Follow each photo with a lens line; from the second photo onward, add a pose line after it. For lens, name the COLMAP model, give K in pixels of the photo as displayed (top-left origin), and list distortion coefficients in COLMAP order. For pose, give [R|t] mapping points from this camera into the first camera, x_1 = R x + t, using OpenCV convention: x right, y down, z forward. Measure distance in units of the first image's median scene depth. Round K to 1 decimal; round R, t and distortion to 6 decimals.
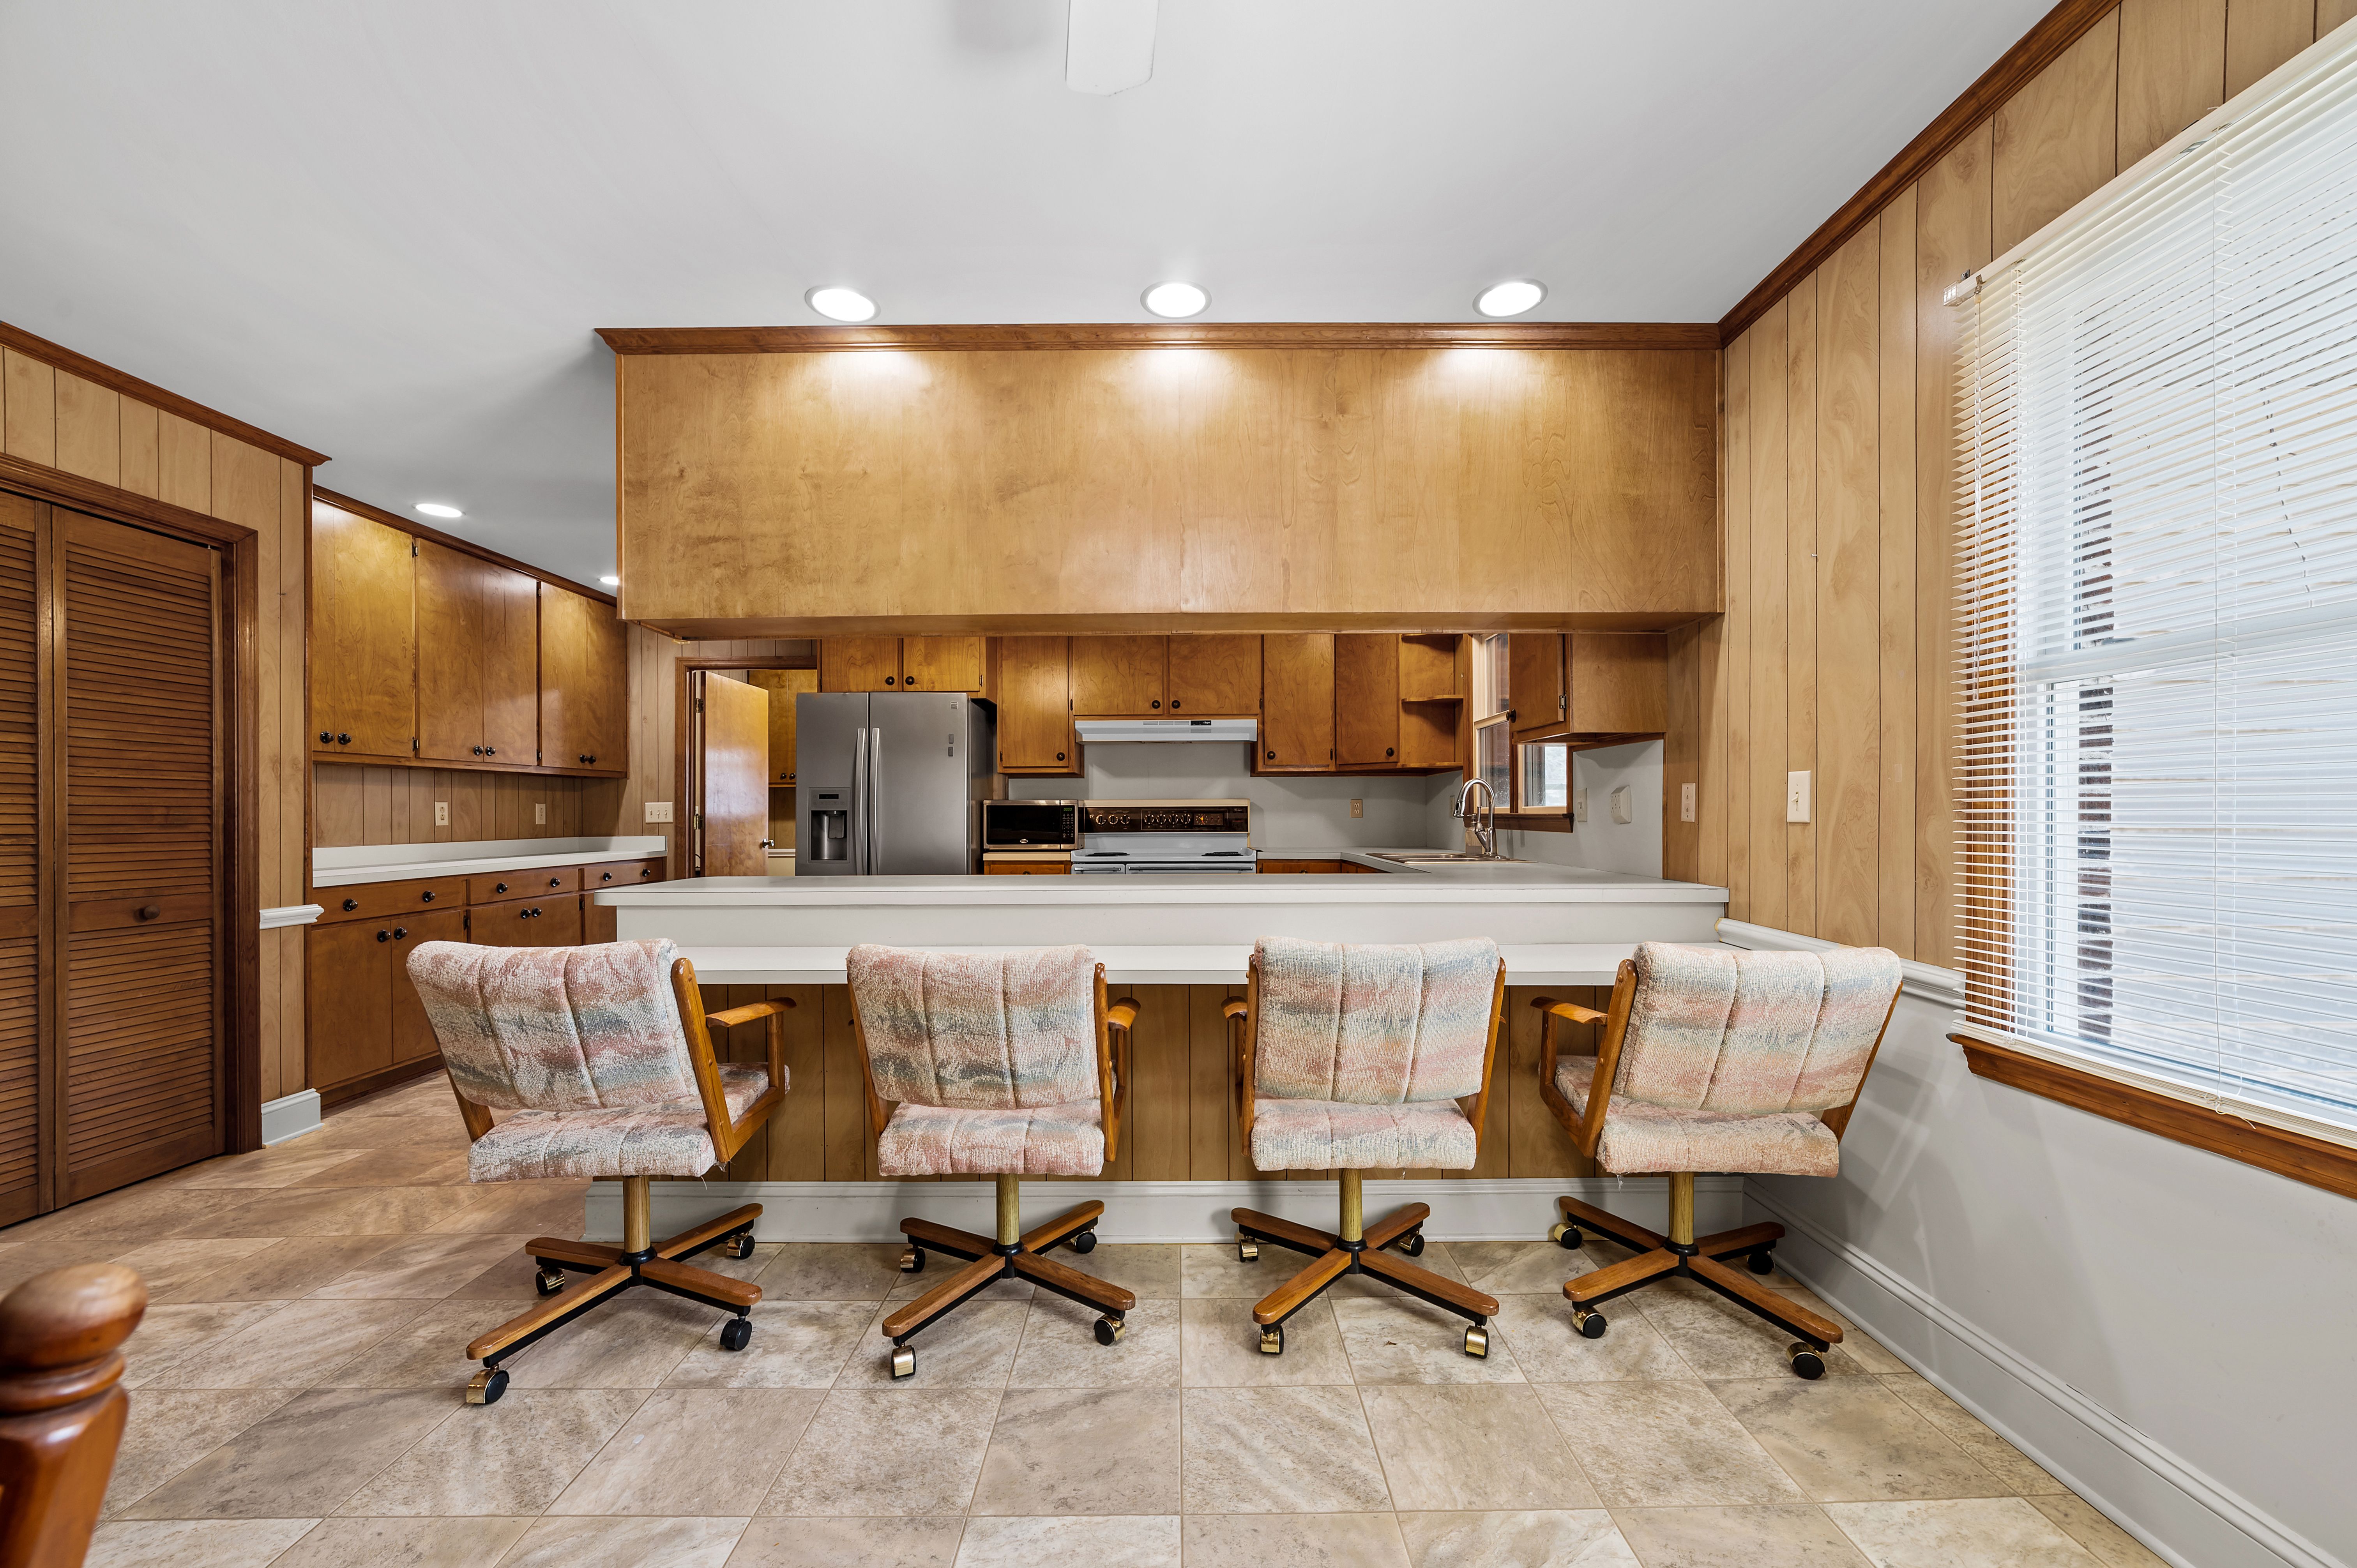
lens RADIAL K [[938.8, 0, 1188.6], [0, 938.8, 812.9], [0, 0, 1]] dist [-0.016312, 0.006553]
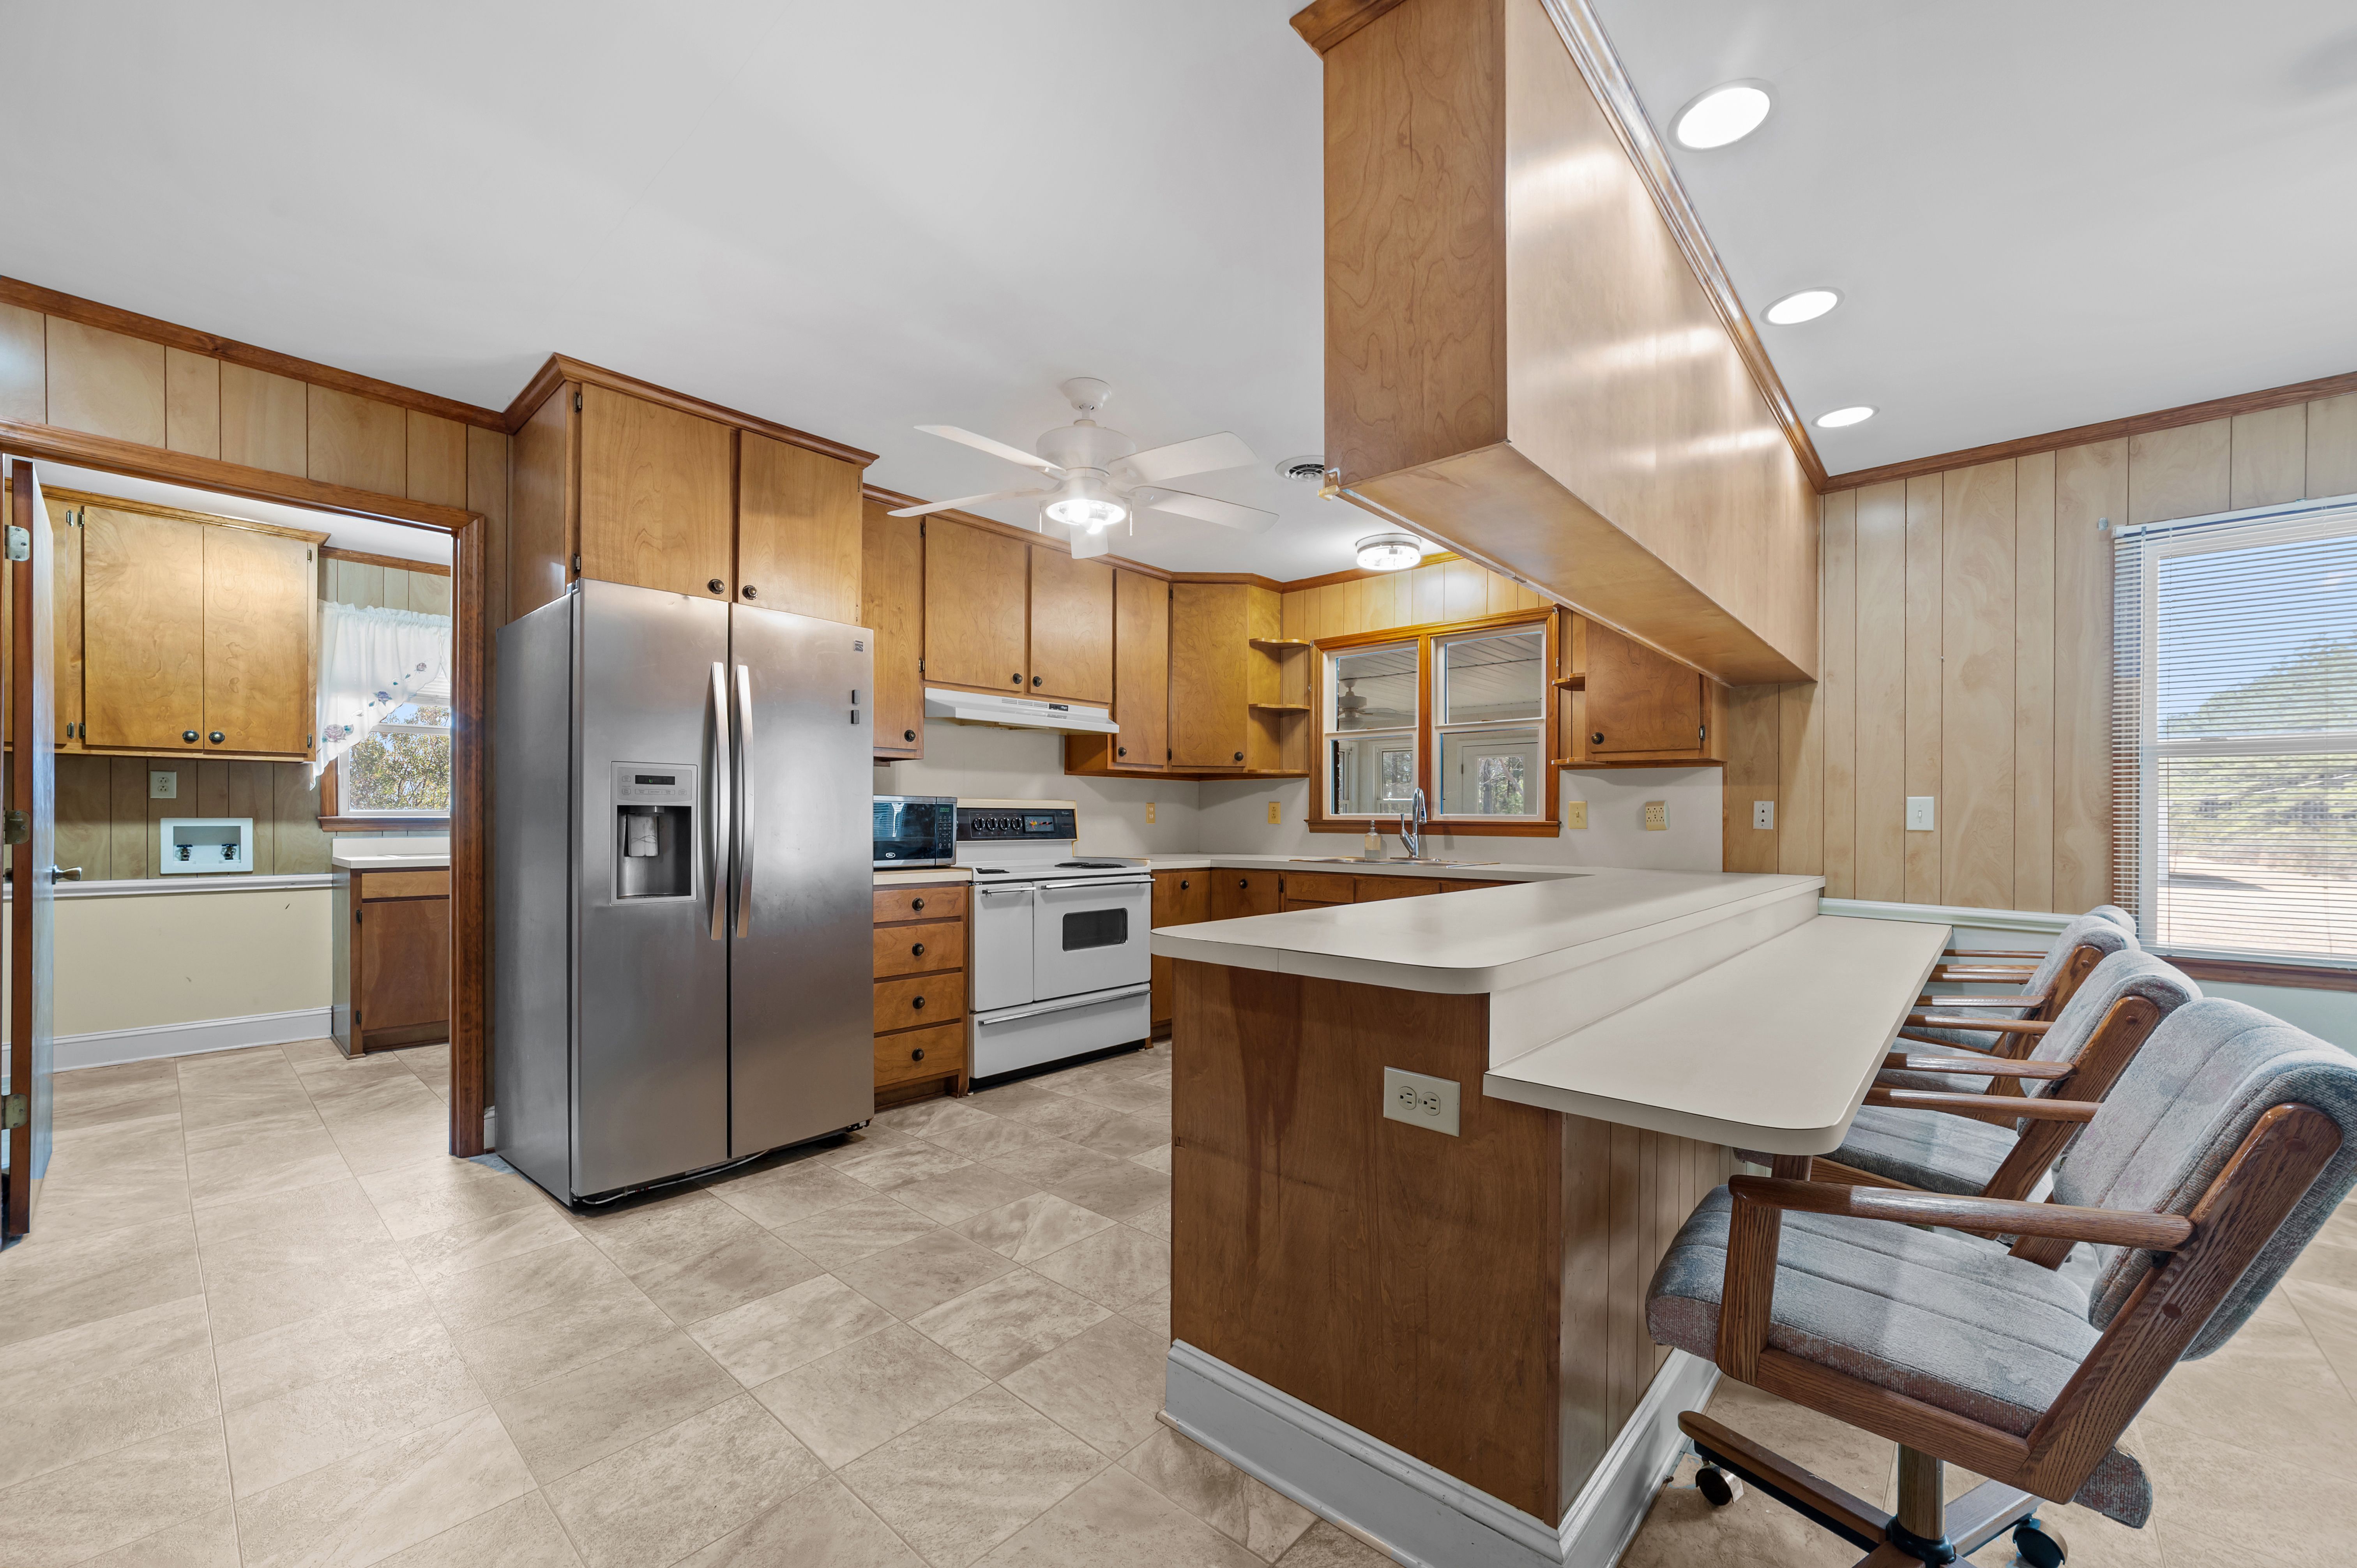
lens RADIAL K [[938.8, 0, 1189.8], [0, 938.8, 816.3], [0, 0, 1]] dist [-0.016312, 0.006553]
pose [[0.664561, 0.010312, 0.747163, -1.115736], [-0.010521, 0.999935, -0.004443, 0.005442], [-0.747160, -0.004908, 0.664626, 0.772911]]
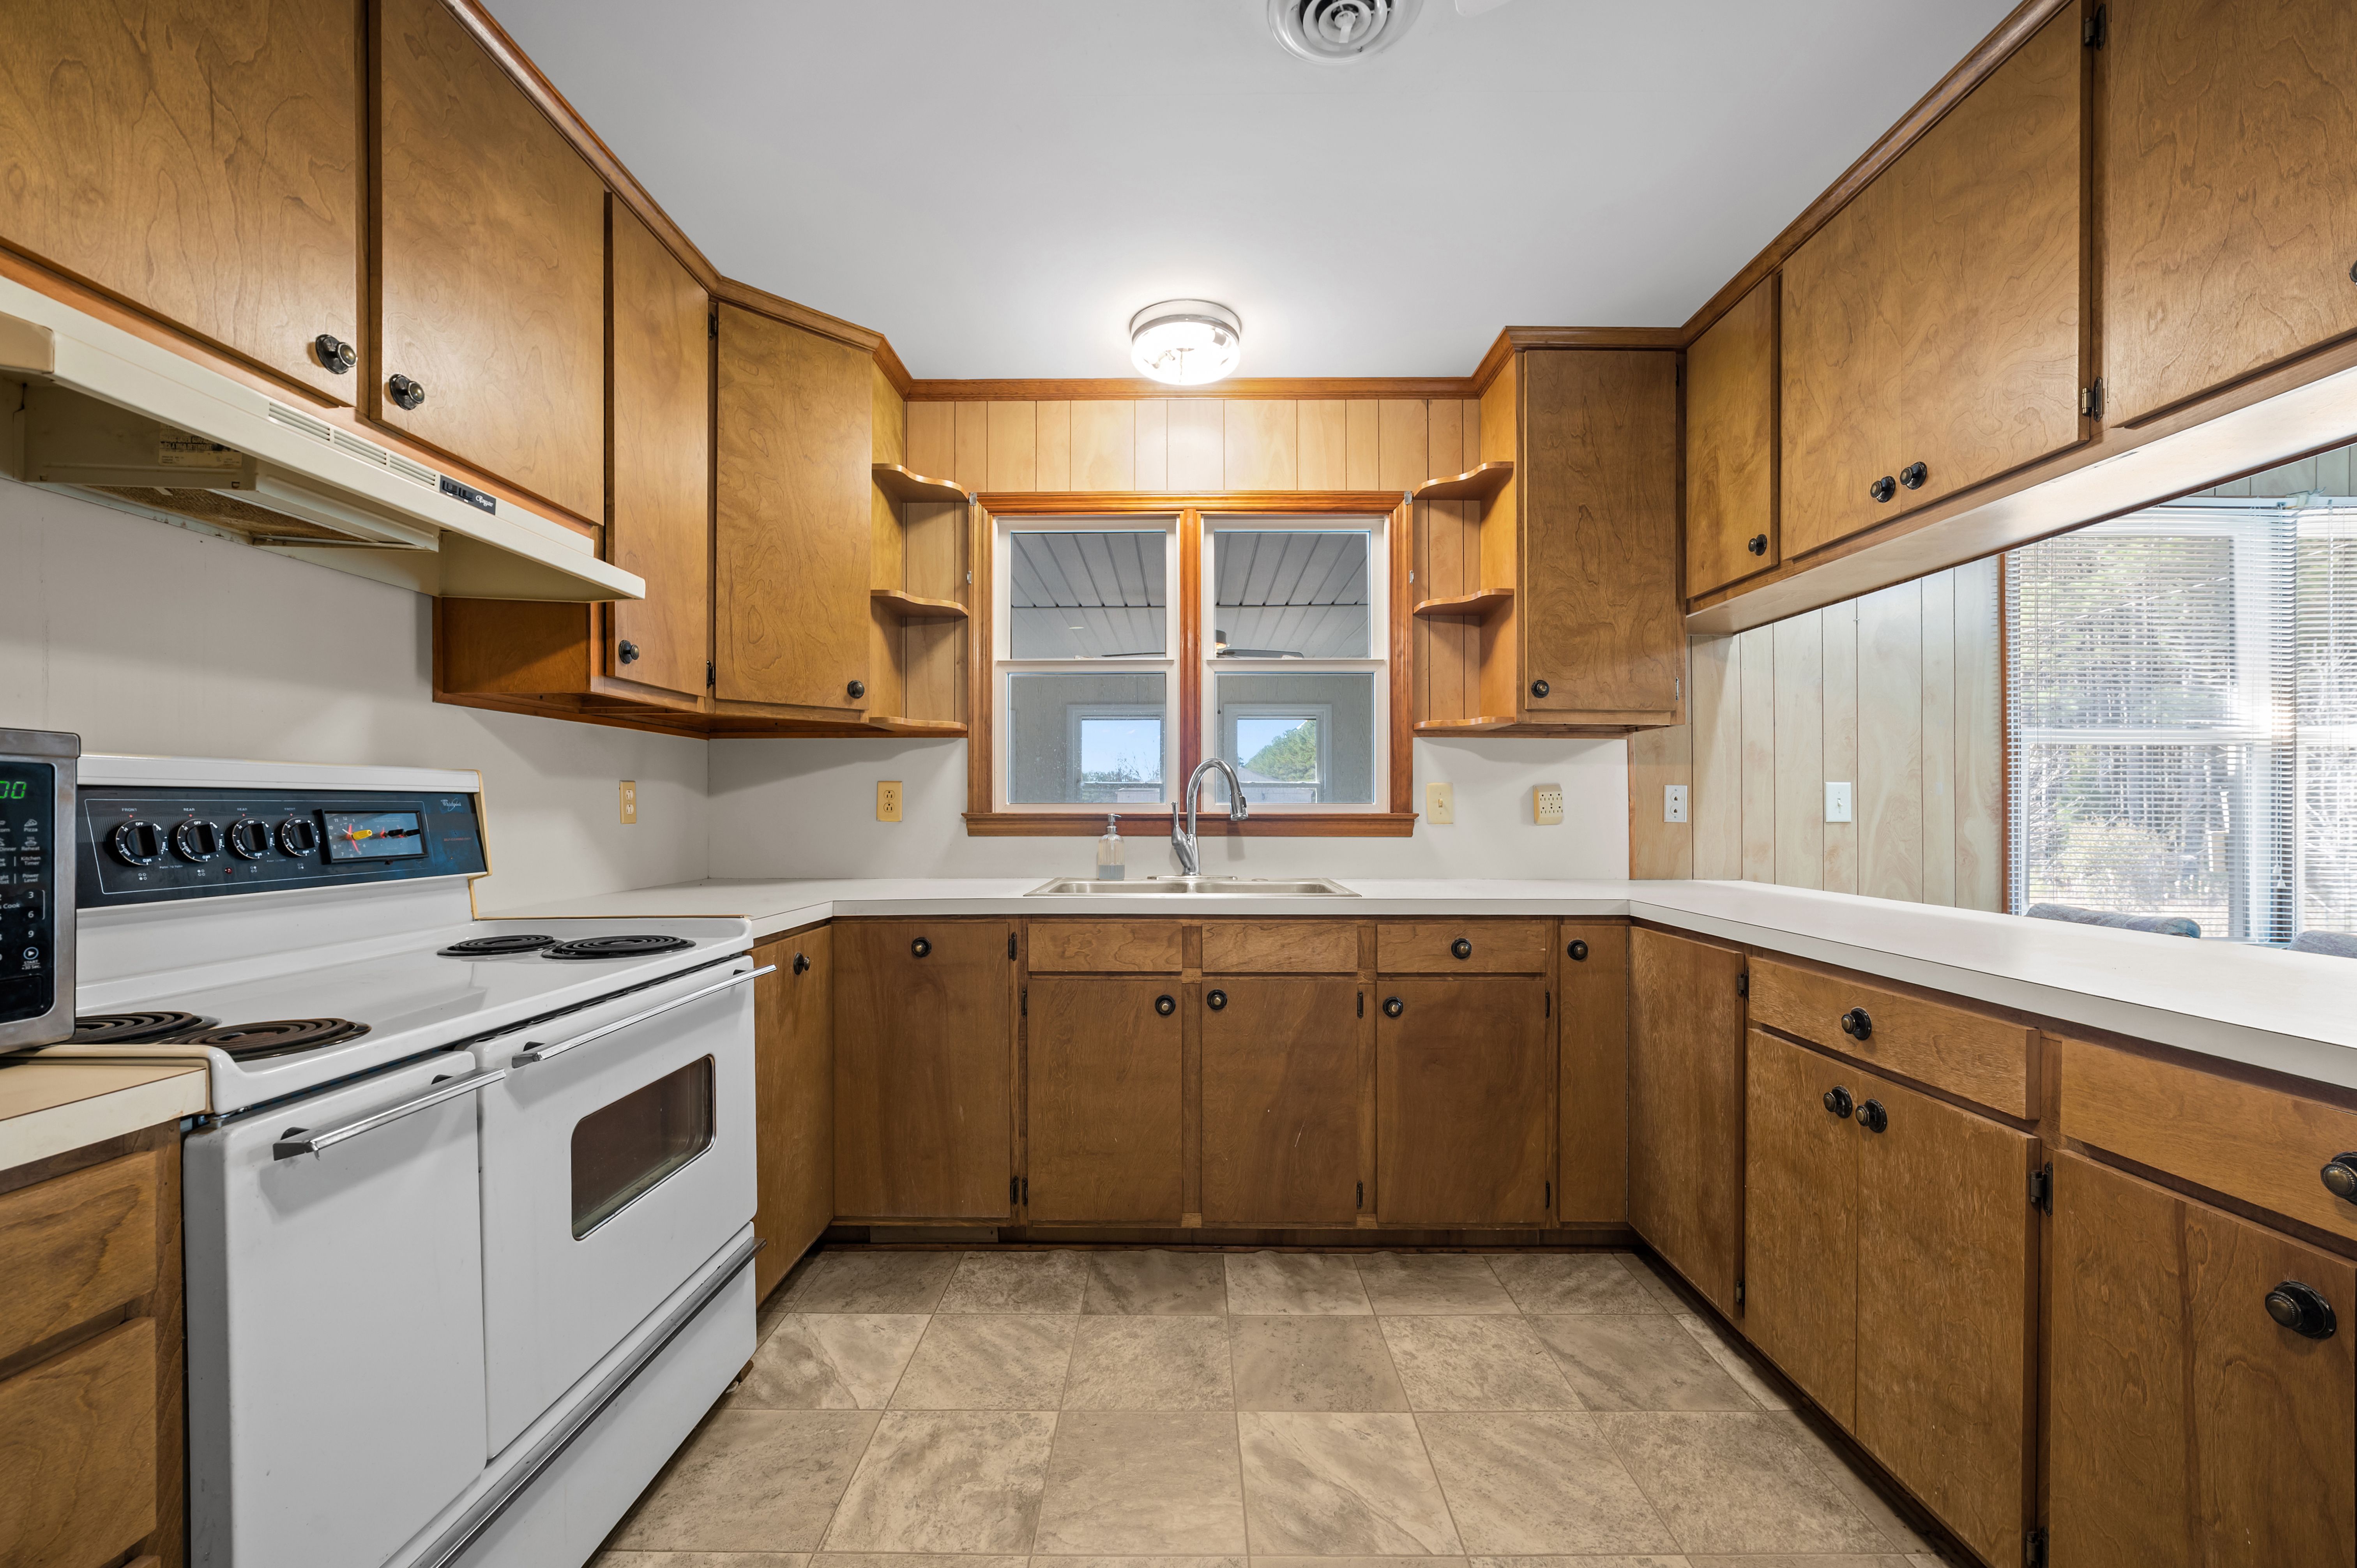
lens RADIAL K [[938.8, 0, 1164.6], [0, 938.8, 808.9], [0, 0, 1]] dist [-0.016312, 0.006553]
pose [[0.018569, 0.002160, 0.999825, -0.559544], [-0.002663, 0.999994, -0.002111, -0.002238], [-0.999824, -0.002623, 0.018575, 1.664844]]
